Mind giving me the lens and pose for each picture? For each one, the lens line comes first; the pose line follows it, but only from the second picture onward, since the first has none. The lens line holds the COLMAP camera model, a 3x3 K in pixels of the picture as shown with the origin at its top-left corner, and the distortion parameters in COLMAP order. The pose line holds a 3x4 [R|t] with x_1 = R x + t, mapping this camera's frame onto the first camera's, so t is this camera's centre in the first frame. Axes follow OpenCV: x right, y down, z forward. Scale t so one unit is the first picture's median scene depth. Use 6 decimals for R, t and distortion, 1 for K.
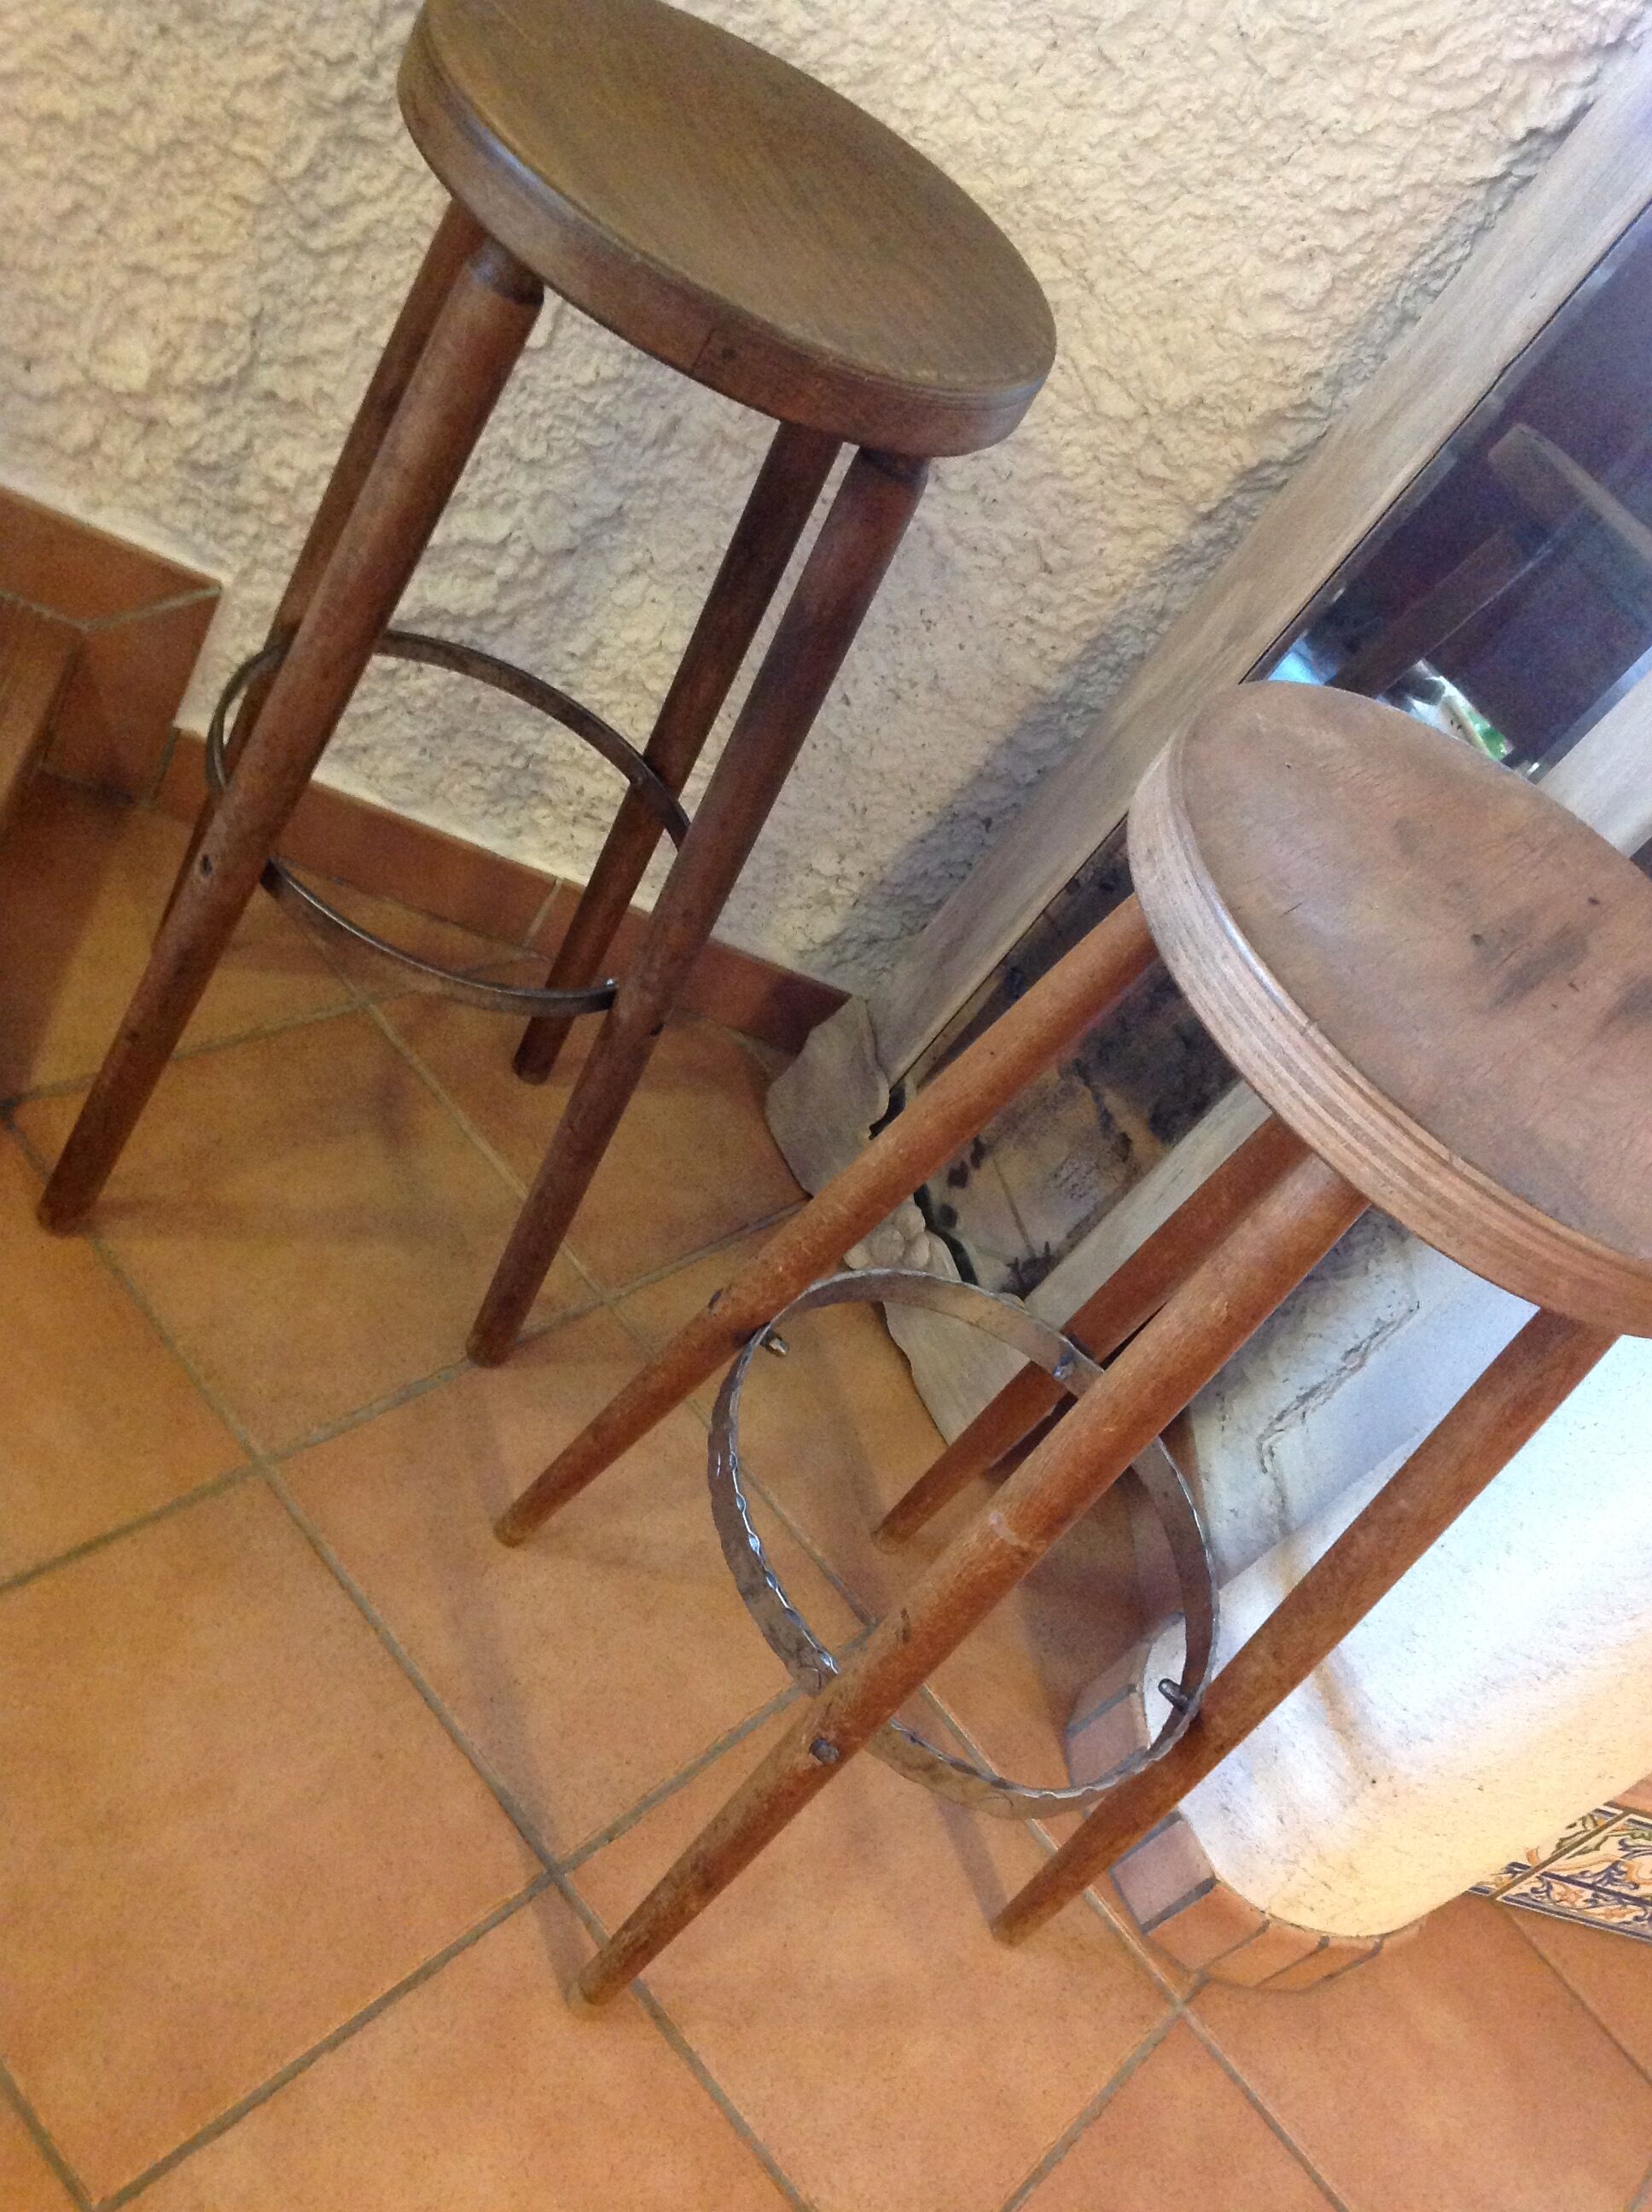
lens RADIAL K [[2129.4, 0, 826.3], [0, 2129.4, 1102.3], [0, 0, 1]] dist [0.029916, 0.000000]
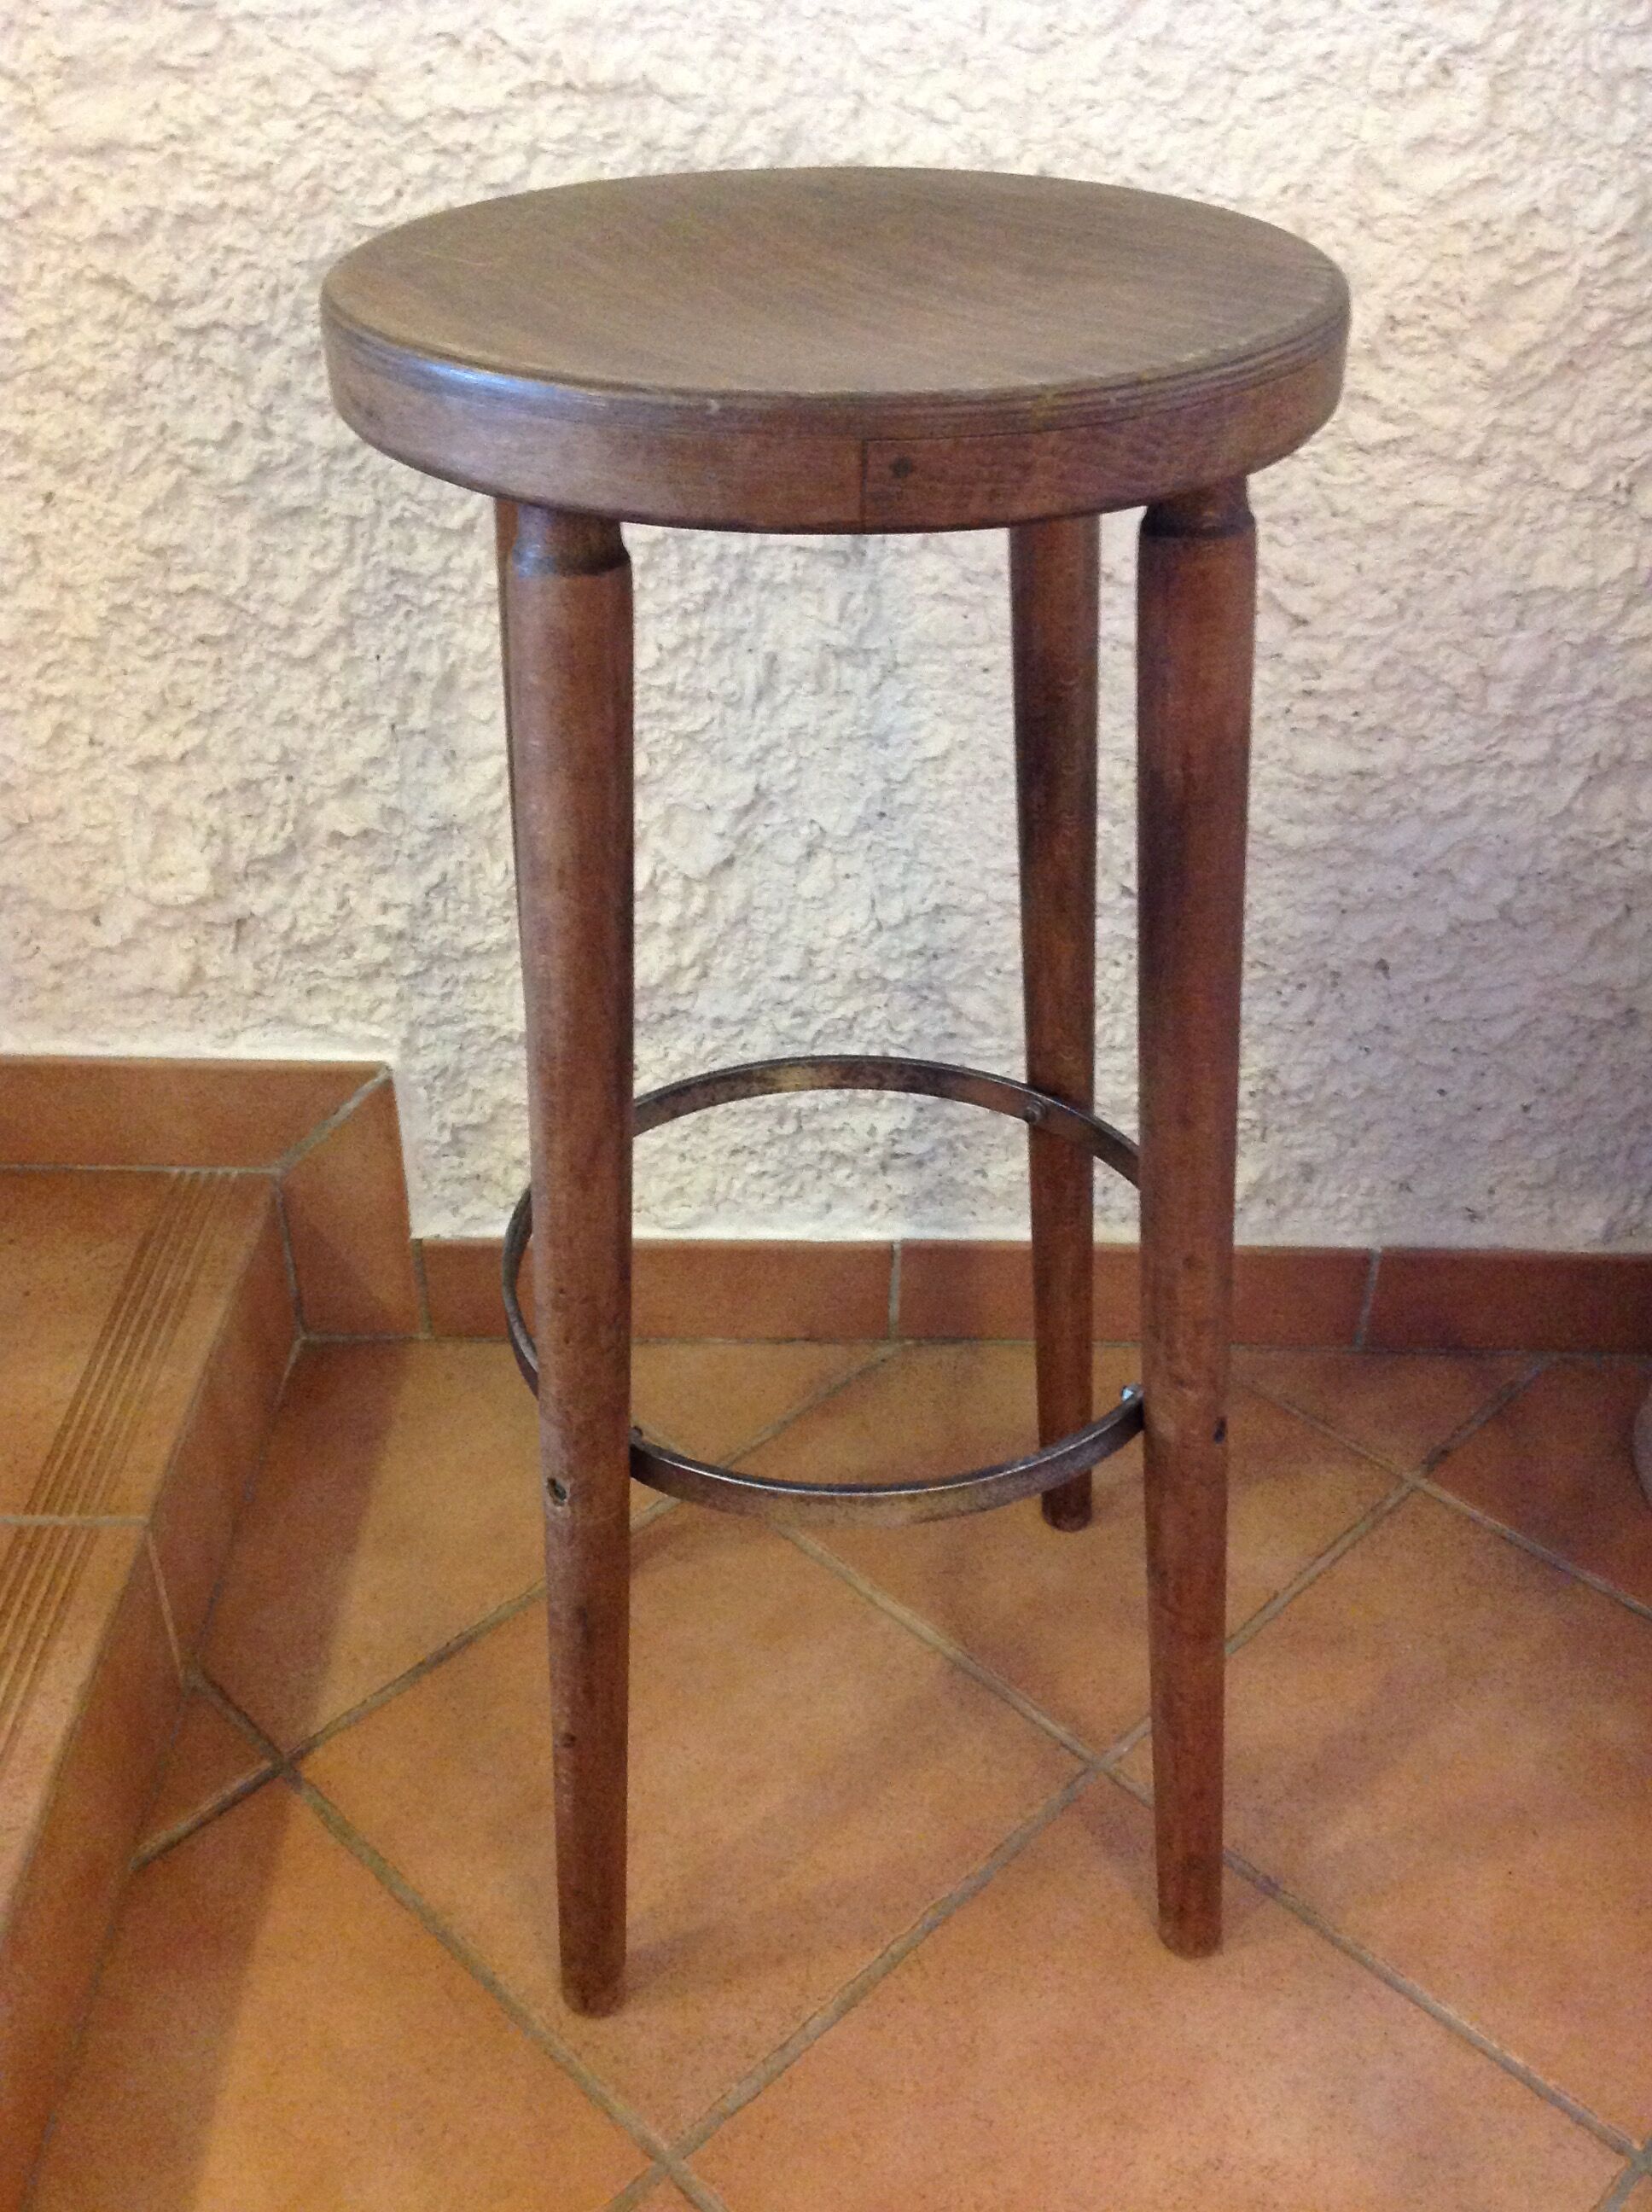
lens RADIAL K [[2129.4, 0, 843.0], [0, 2129.4, 1115.1], [0, 0, 1]] dist [0.029916, 0.000000]
pose [[0.889982, -0.373040, -0.262247, 0.102949], [0.322283, 0.921437, -0.216997, 0.020325], [0.322592, 0.108606, 0.940287, 0.290982]]
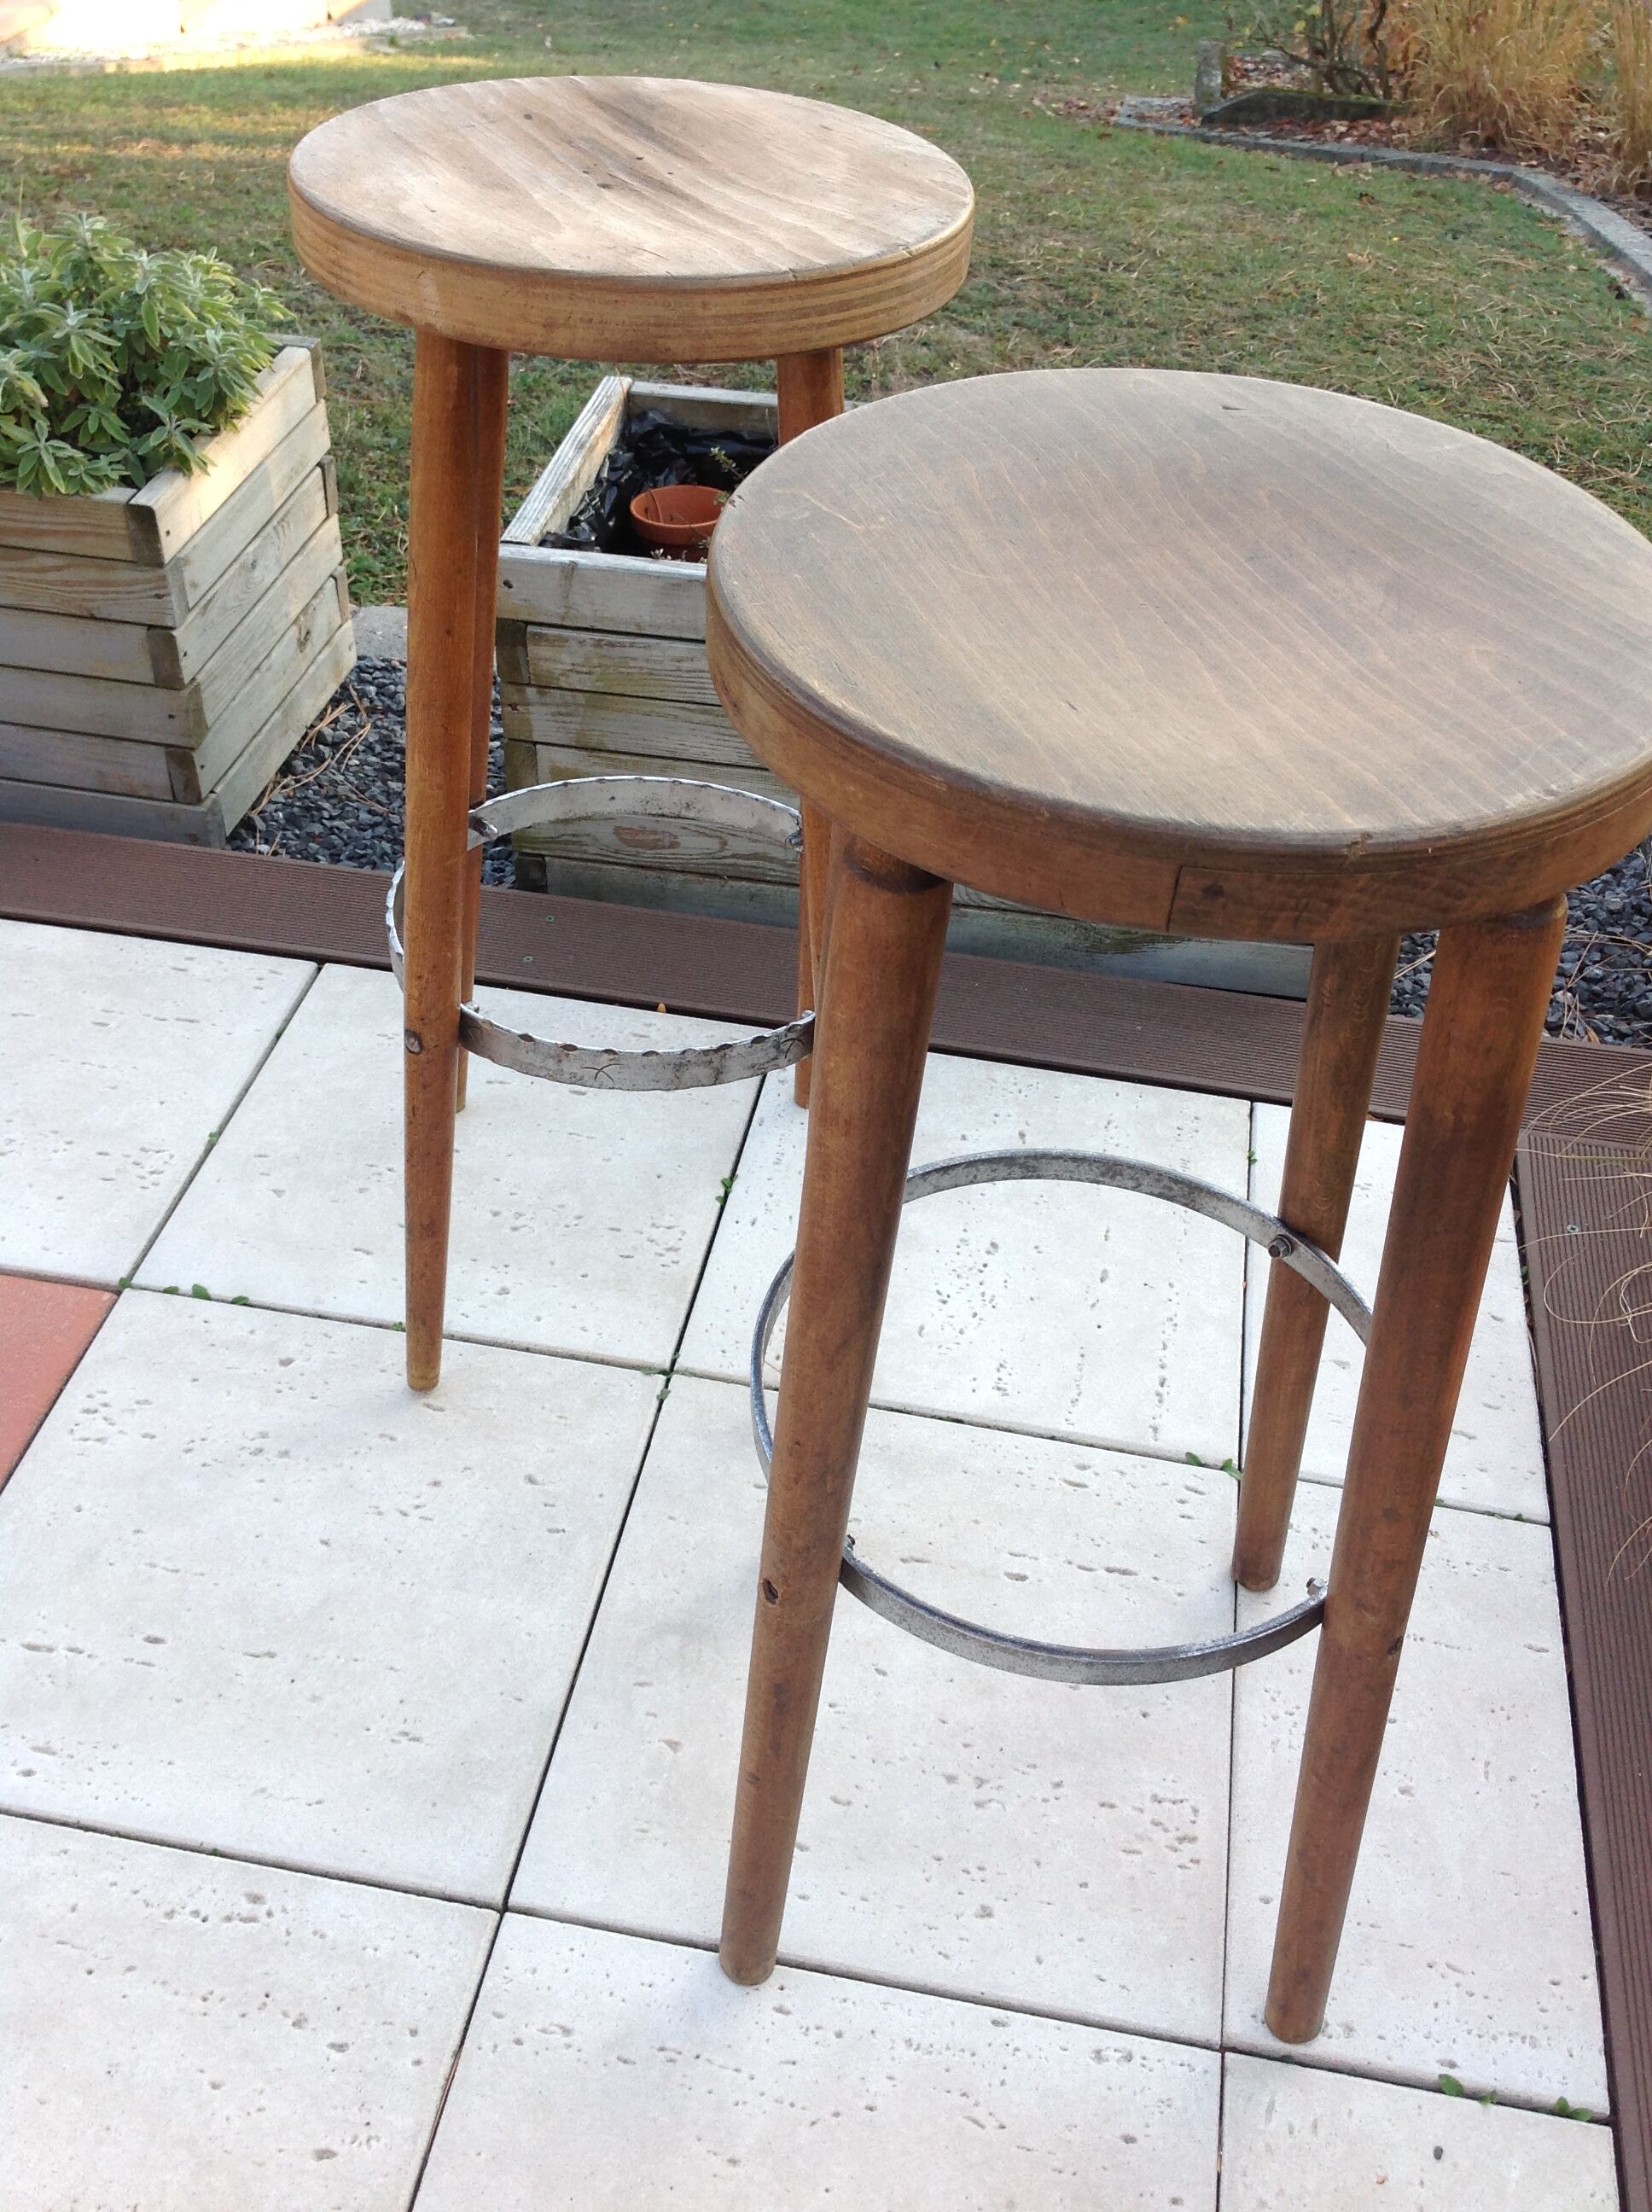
lens RADIAL K [[2129.4, 0, 840.4], [0, 2129.4, 1101.7], [0, 0, 1]] dist [0.029916, 0.000000]
pose [[0.888975, -0.190924, -0.416258, 0.158239], [0.149245, 0.980109, -0.130811, -0.097140], [0.432953, 0.054163, 0.899788, 0.246828]]
